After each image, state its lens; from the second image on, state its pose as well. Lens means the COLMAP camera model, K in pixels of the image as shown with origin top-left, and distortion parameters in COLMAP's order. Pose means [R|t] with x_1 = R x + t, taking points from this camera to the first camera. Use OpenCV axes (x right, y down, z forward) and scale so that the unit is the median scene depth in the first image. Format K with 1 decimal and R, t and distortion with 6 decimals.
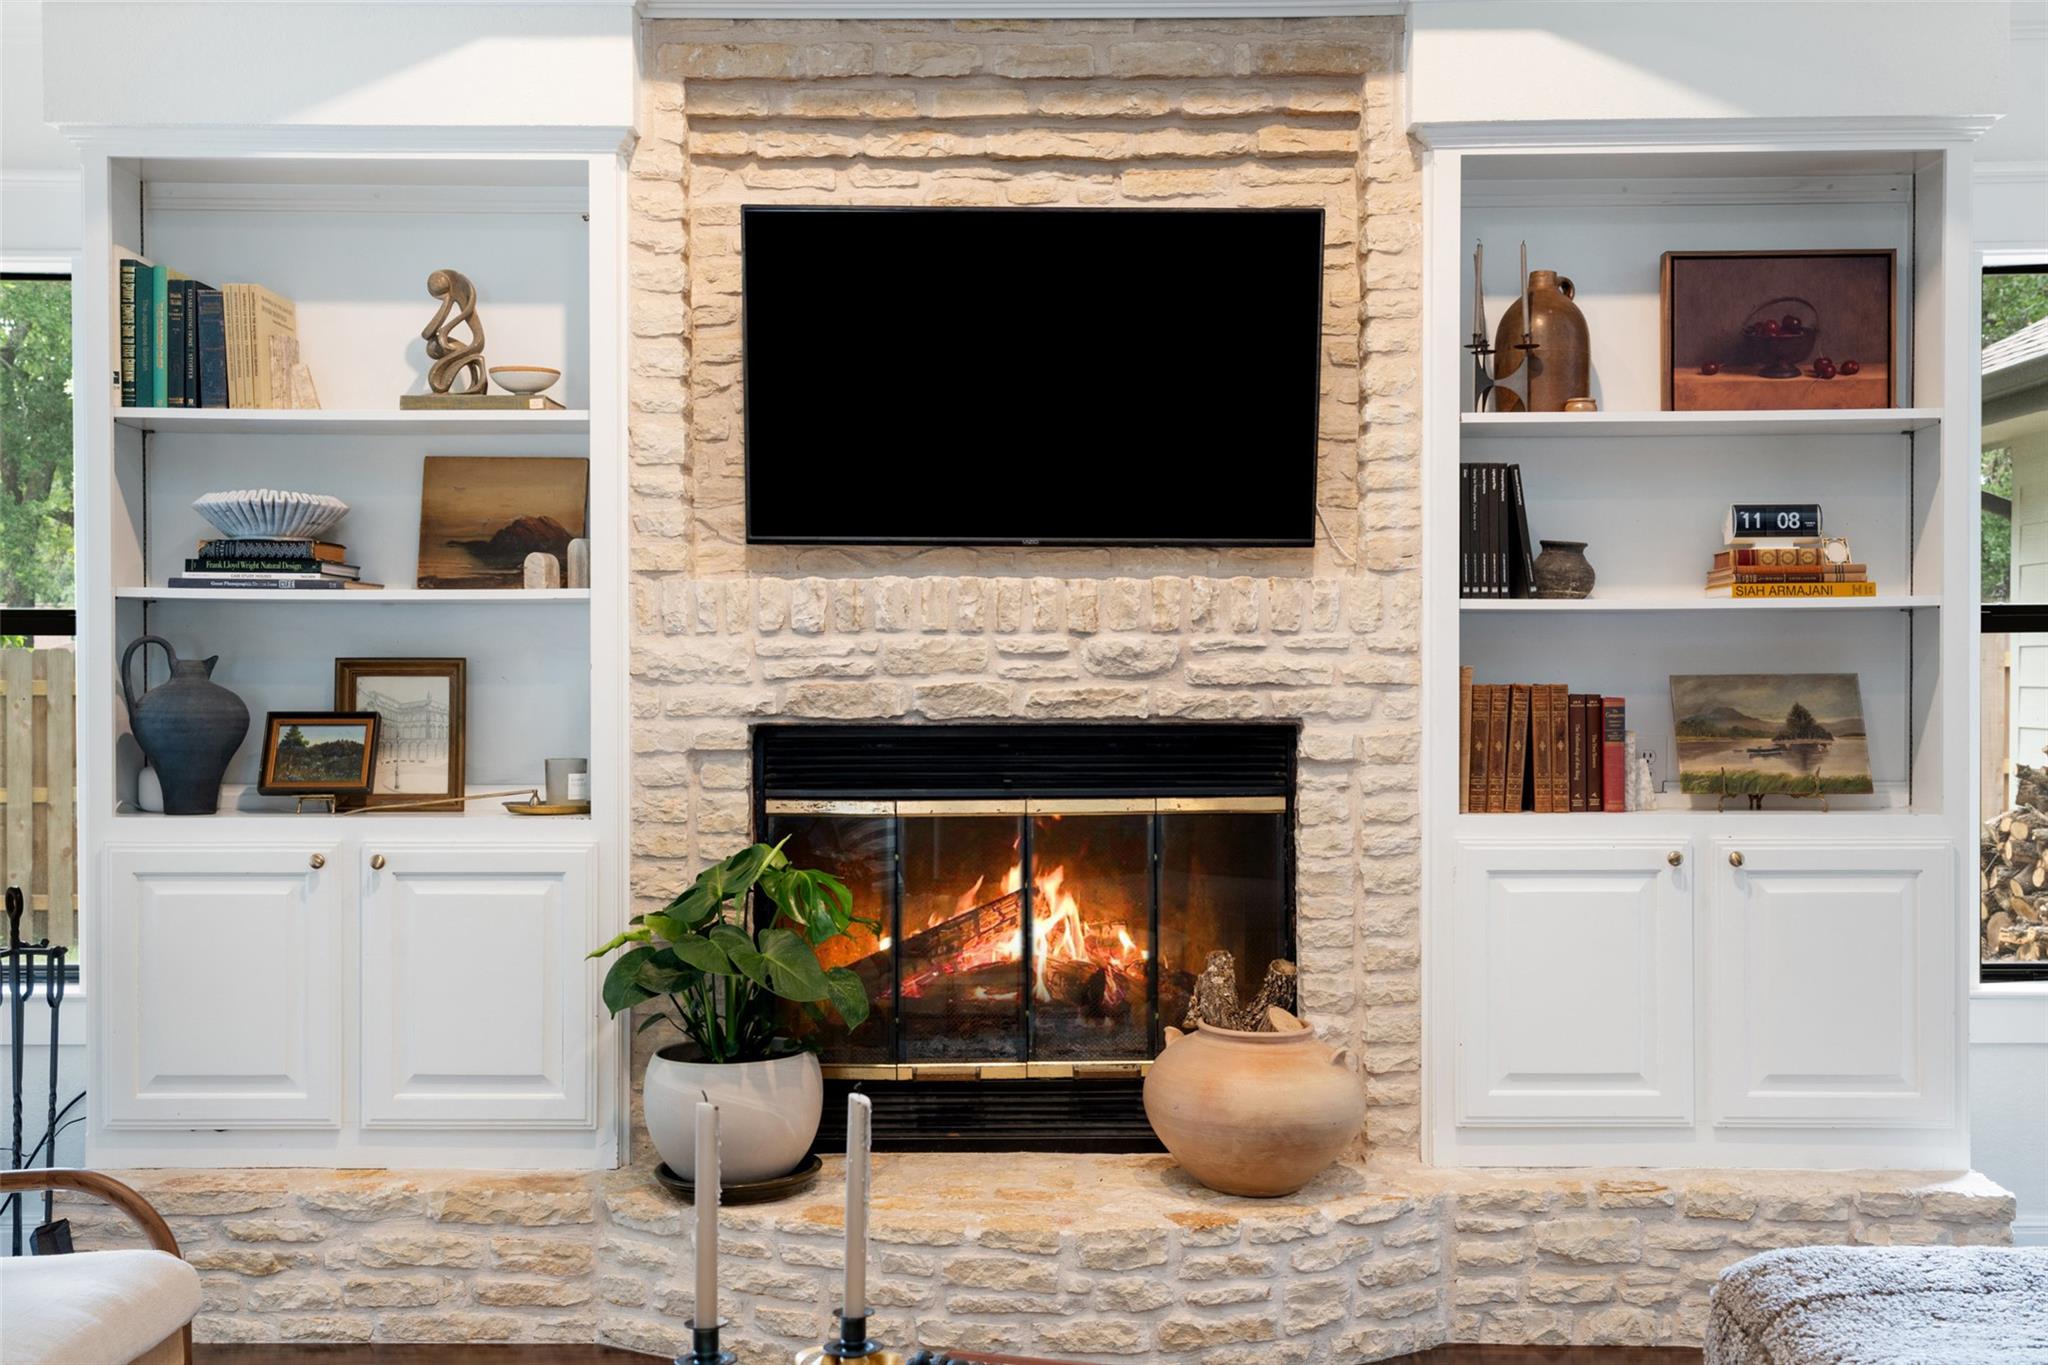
lens RADIAL K [[2343.4, 0, 1024.3], [0, 2343.4, 709.8], [0, 0, 1]] dist [0.061942, -0.007768]
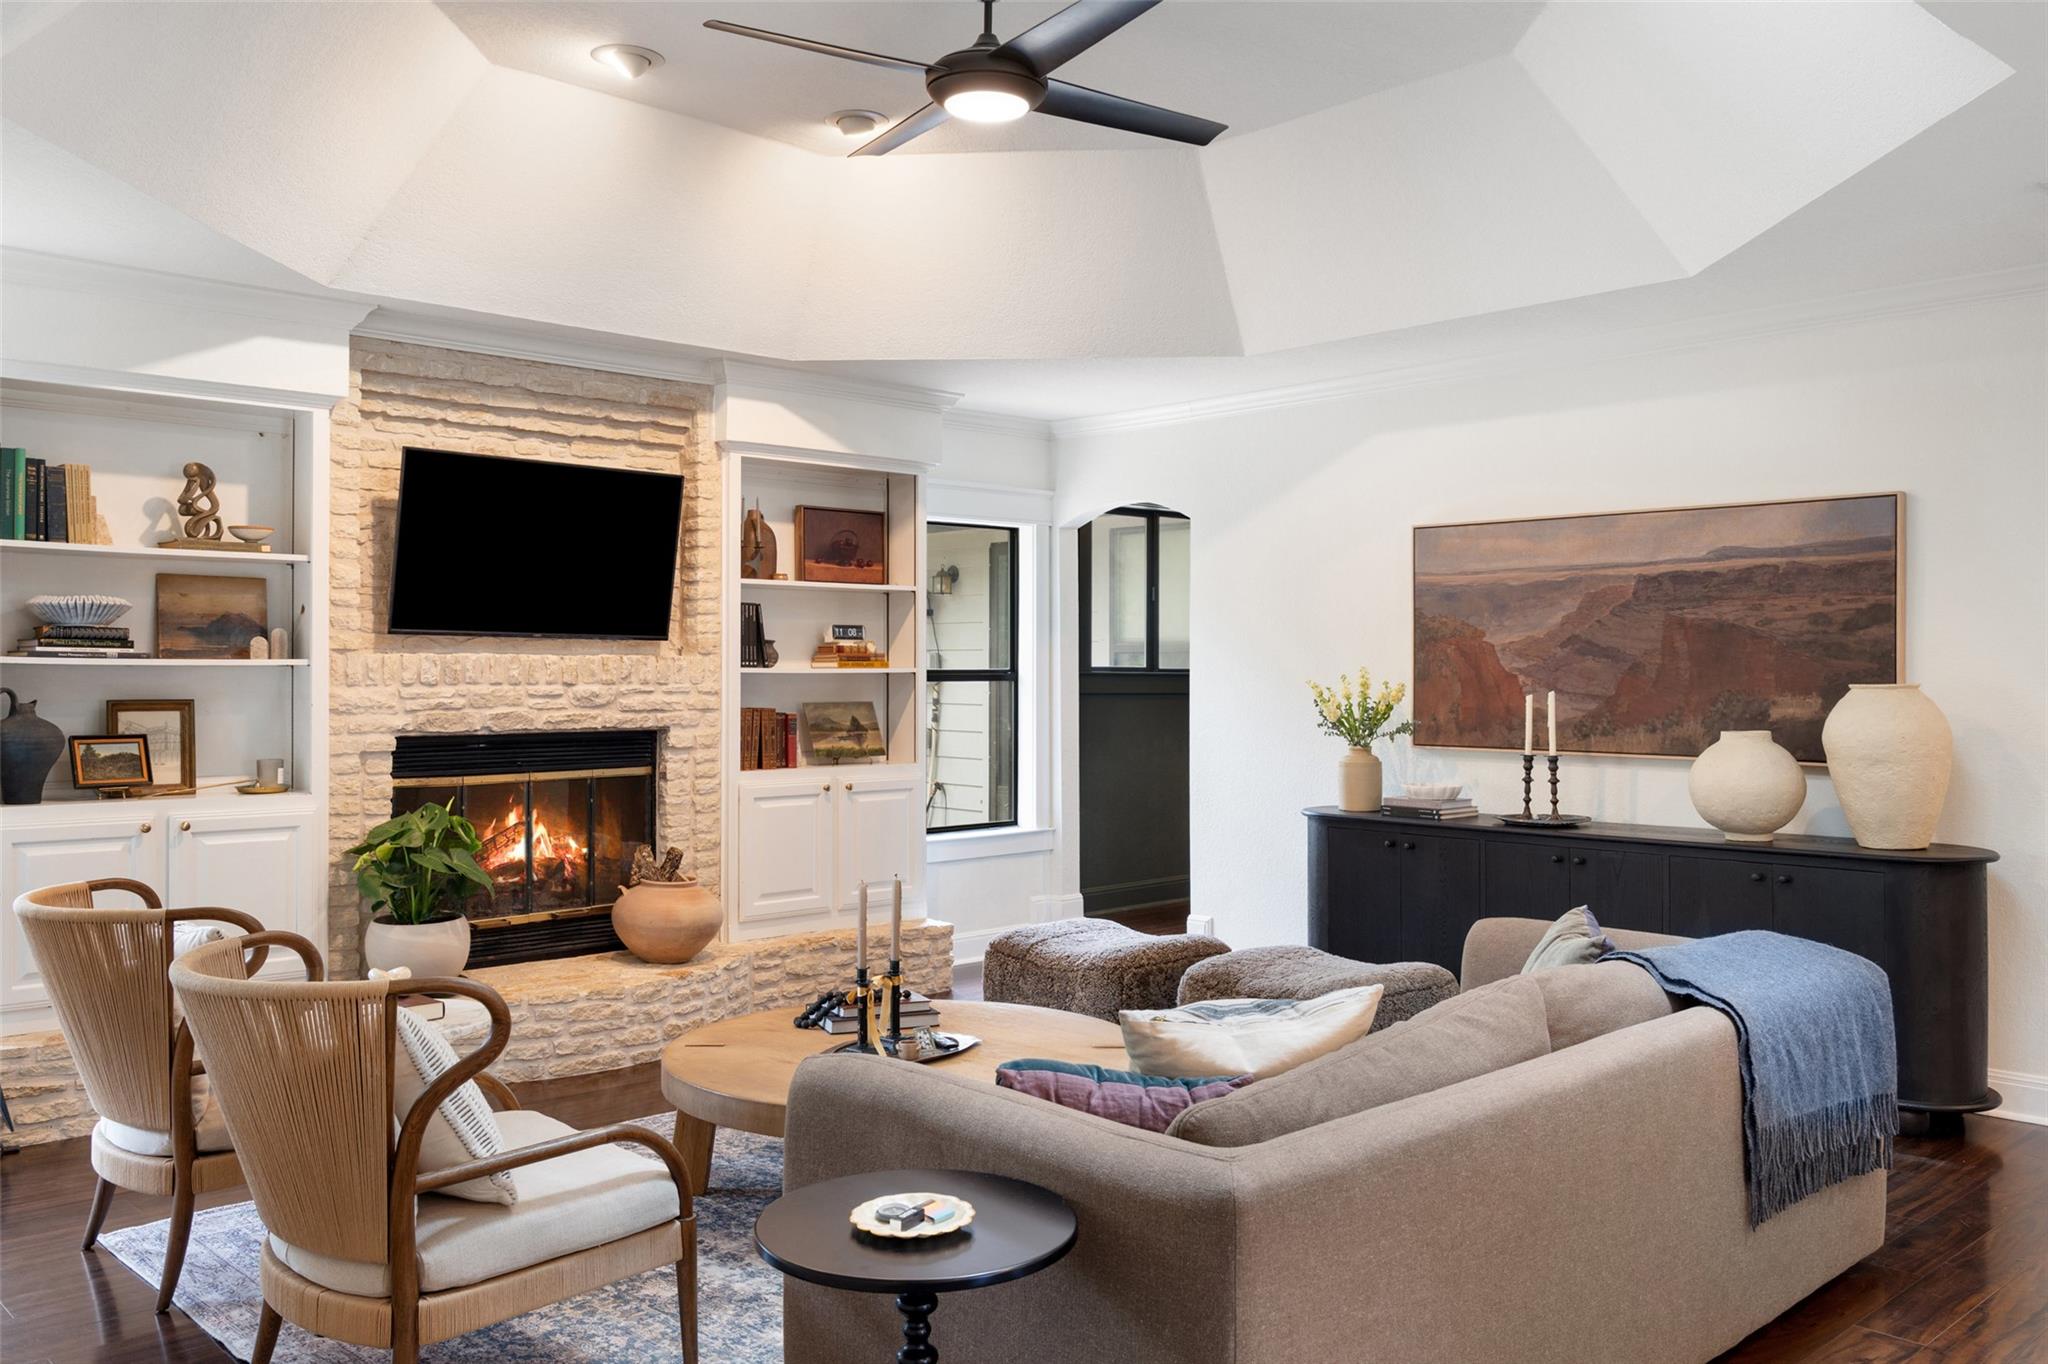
lens RADIAL K [[1637.0, 0, 1024.0], [0, 1637.0, 682.0], [0, 0, 1]] dist [0.005814, 0.003447]
pose [[0.728666, -0.001031, 0.684868, -0.619086], [0.008629, 0.999933, -0.007675, -0.021280], [-0.684814, 0.011503, 0.728627, -0.225424]]
